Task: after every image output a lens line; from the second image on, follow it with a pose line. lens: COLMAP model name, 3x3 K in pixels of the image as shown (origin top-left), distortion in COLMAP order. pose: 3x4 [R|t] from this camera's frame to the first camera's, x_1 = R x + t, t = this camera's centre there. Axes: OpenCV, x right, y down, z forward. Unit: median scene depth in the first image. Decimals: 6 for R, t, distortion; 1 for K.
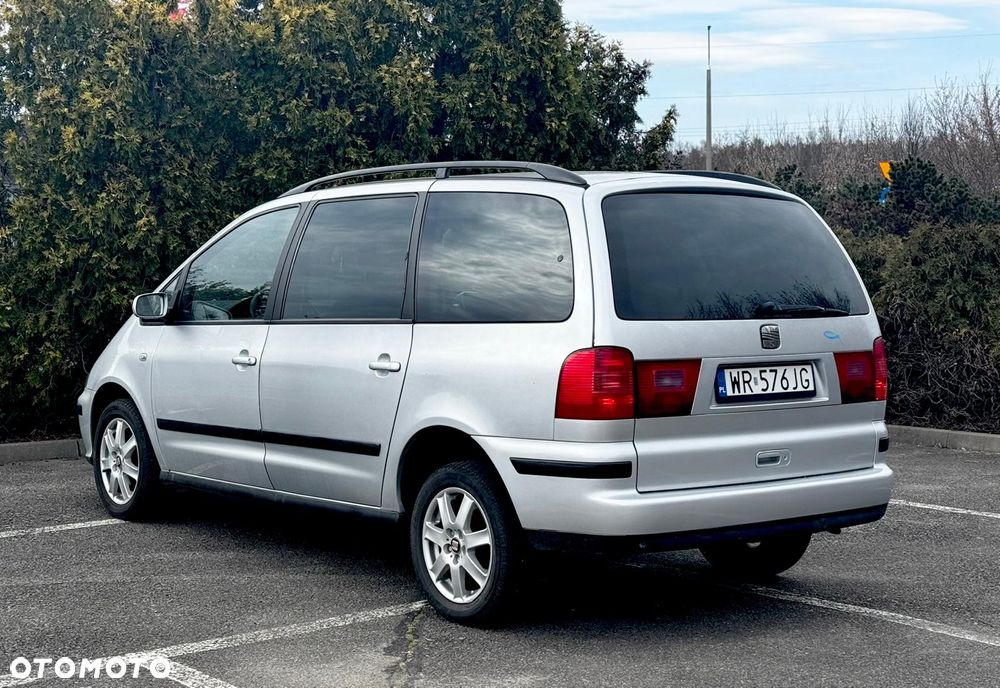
lens RADIAL K [[1723.6, 0, 527.0], [0, 1723.6, 406.8], [0, 0, 1]] dist [0.155178, -0.081444]
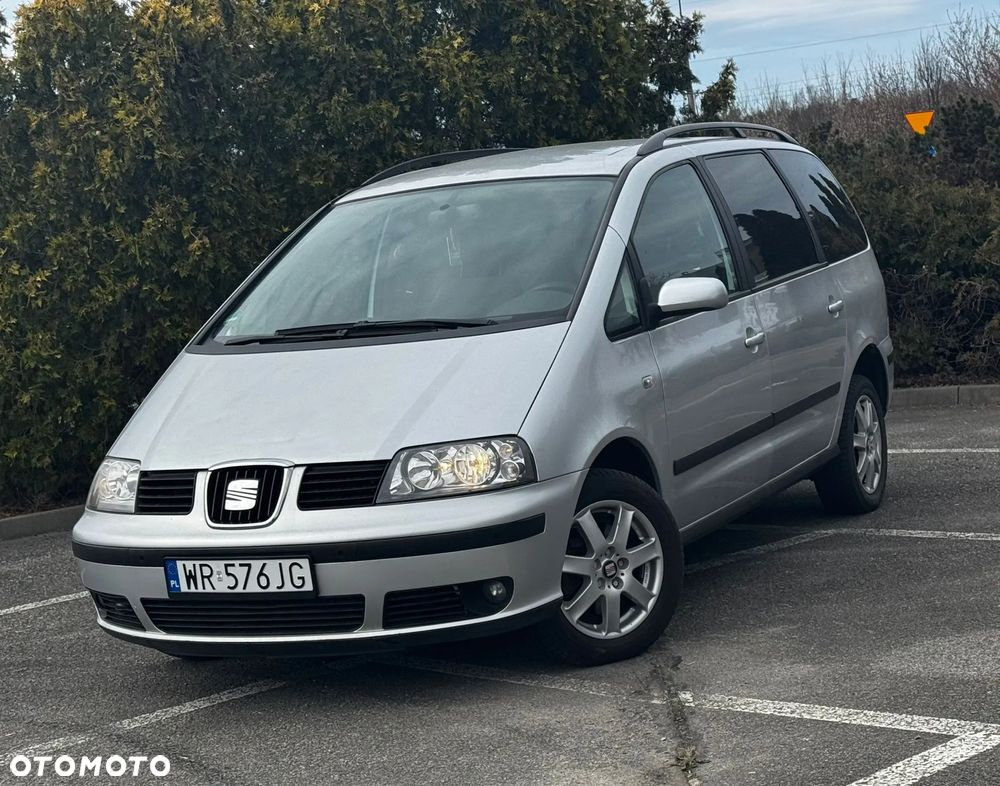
lens RADIAL K [[2110.7, 0, 535.4], [0, 2110.7, 385.5], [0, 0, 1]] dist [0.160681, 0.171529]
pose [[0.993127, -0.113589, 0.028216, -0.081934], [0.114554, 0.992789, -0.035325, 0.025133], [-0.024000, 0.038314, 0.998977, -0.104498]]
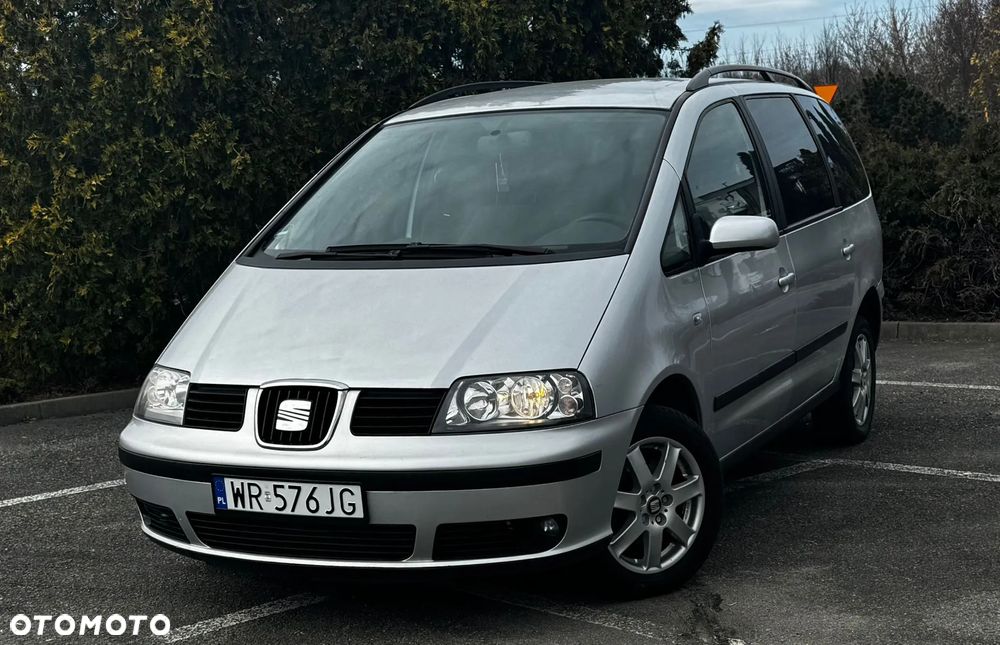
lens RADIAL K [[1650.6, 0, 501.8], [0, 1650.6, 432.0], [0, 0, 1]] dist [0.185841, -0.121750]
pose [[0.997433, -0.063633, 0.032826, -0.107860], [0.061979, 0.996867, 0.049150, 0.011214], [-0.035850, -0.046989, 0.998252, 0.031528]]
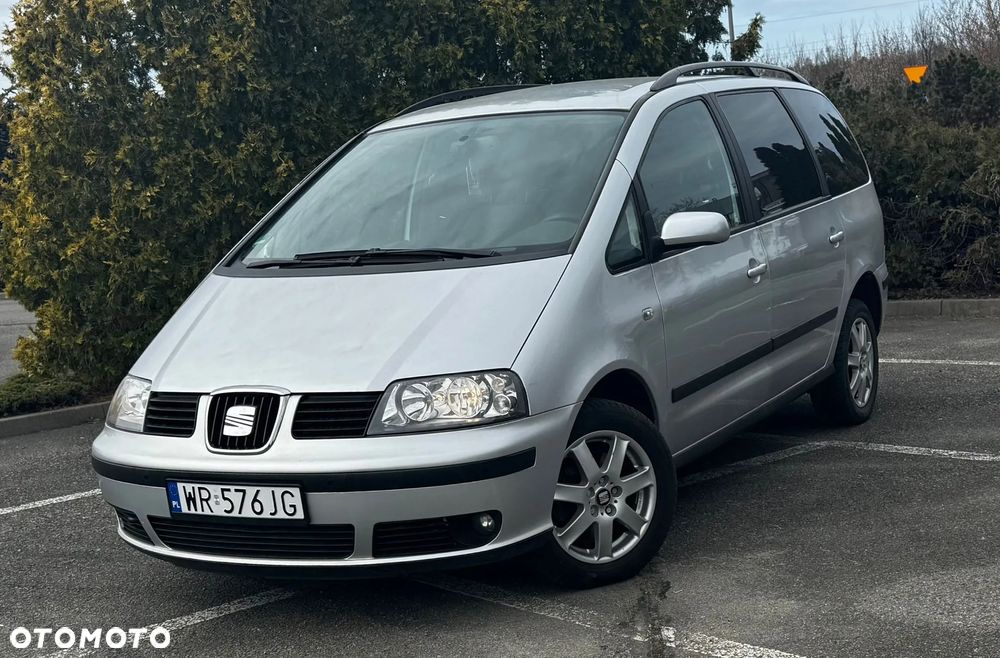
lens RADIAL K [[1571.5, 0, 541.2], [0, 1571.5, 420.5], [0, 0, 1]] dist [0.187405, -0.216015]
pose [[0.995547, -0.091046, -0.024441, -0.054232], [0.092205, 0.994409, 0.051471, 0.010107], [0.019619, -0.053495, 0.998375, 0.039182]]
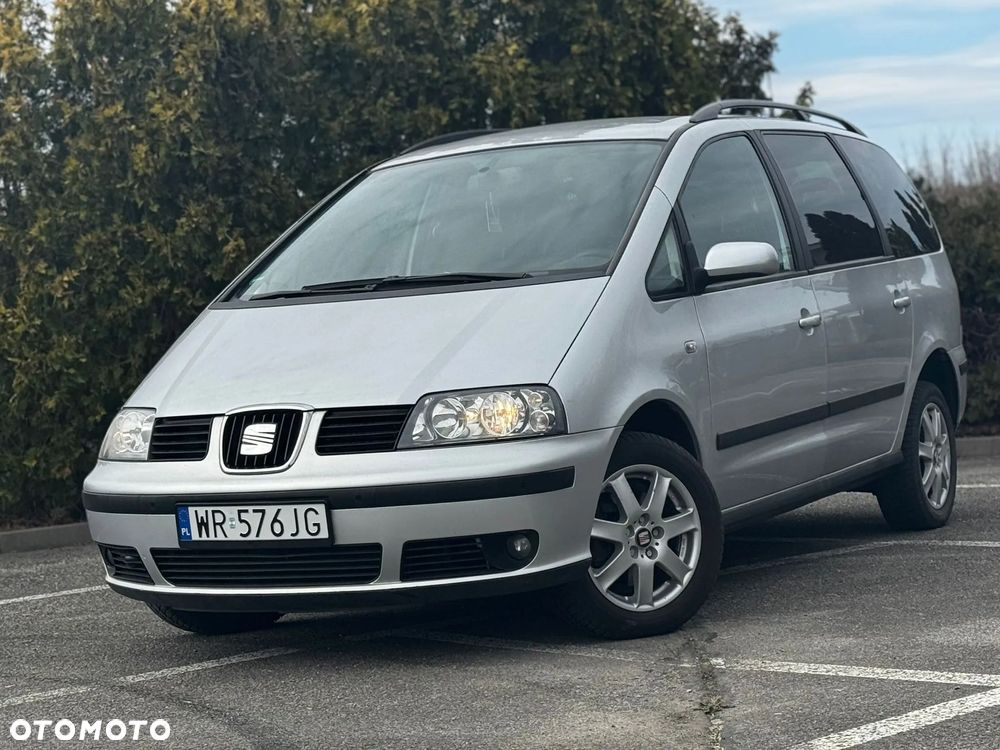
lens RADIAL K [[2291.4, 0, 505.6], [0, 2291.4, 376.4], [0, 0, 1]] dist [0.154659, 0.619425]
pose [[0.996383, -0.084380, -0.010047, -0.076835], [0.083166, 0.992589, -0.088598, 0.067461], [0.017448, 0.087442, 0.996017, -0.121175]]
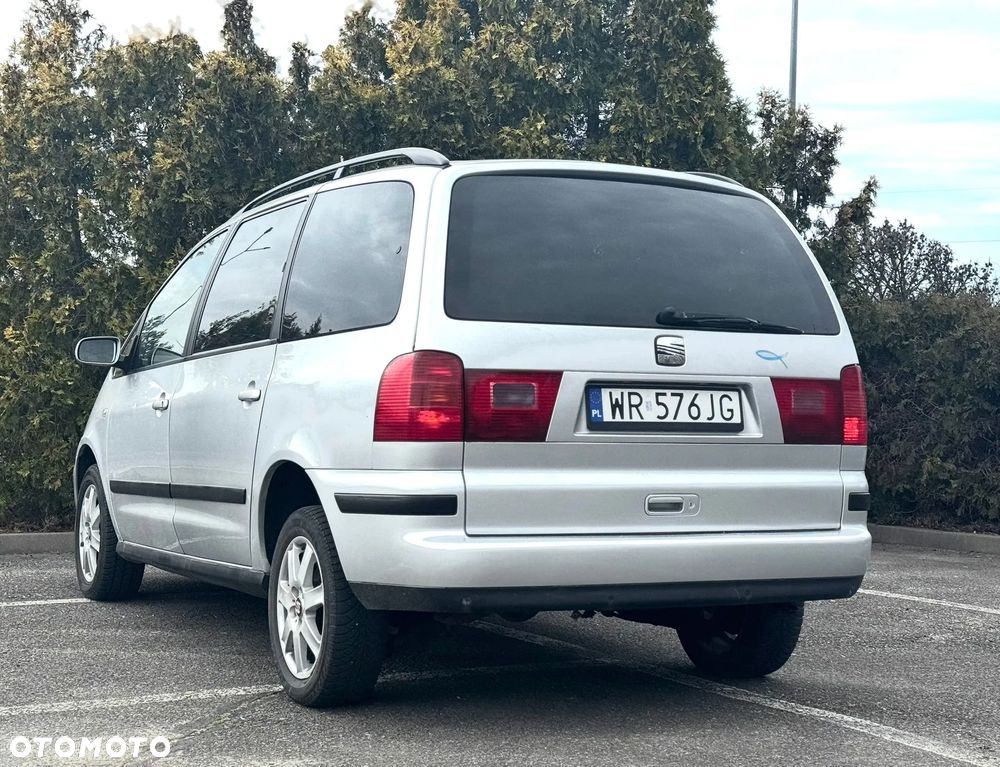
lens RADIAL K [[1819.9, 0, 524.3], [0, 1819.9, 408.9], [0, 0, 1]] dist [0.155180, 0.091125]
pose [[0.974986, 0.007444, -0.222141, 0.152145], [-0.027788, 0.995680, -0.088599, 0.036041], [0.220522, 0.092555, 0.970981, 0.102408]]
